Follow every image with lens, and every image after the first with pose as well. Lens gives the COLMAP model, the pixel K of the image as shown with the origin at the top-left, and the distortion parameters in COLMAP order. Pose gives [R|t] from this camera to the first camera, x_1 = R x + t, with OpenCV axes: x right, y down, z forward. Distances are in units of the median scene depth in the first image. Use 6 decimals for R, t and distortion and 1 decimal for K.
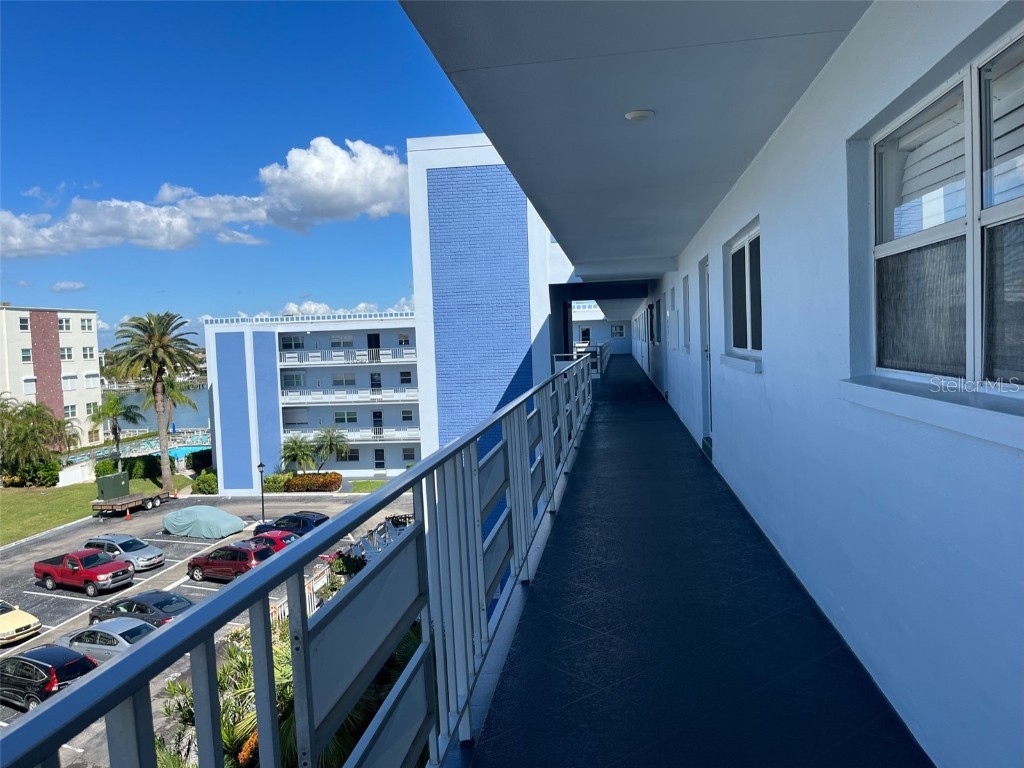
lens RADIAL K [[779.8, 0, 508.5], [0, 779.8, 384.6], [0, 0, 1]] dist [0.050986, -0.055710]
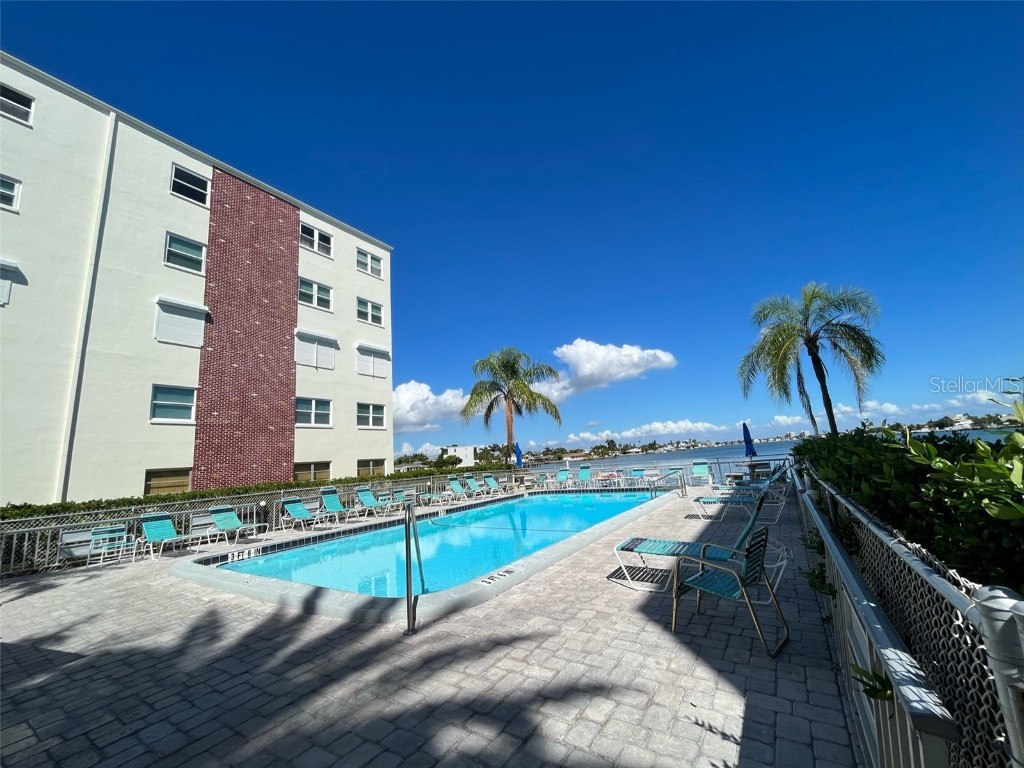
lens RADIAL K [[400.2, 0, 508.7], [0, 400.2, 386.7], [0, 0, 1]] dist [-0.005458, -0.000811]
pose [[0.908605, -0.108338, -0.403361, -0.358636], [0.017055, 0.974590, -0.223347, 0.075161], [0.417308, 0.196055, 0.887365, 0.844231]]
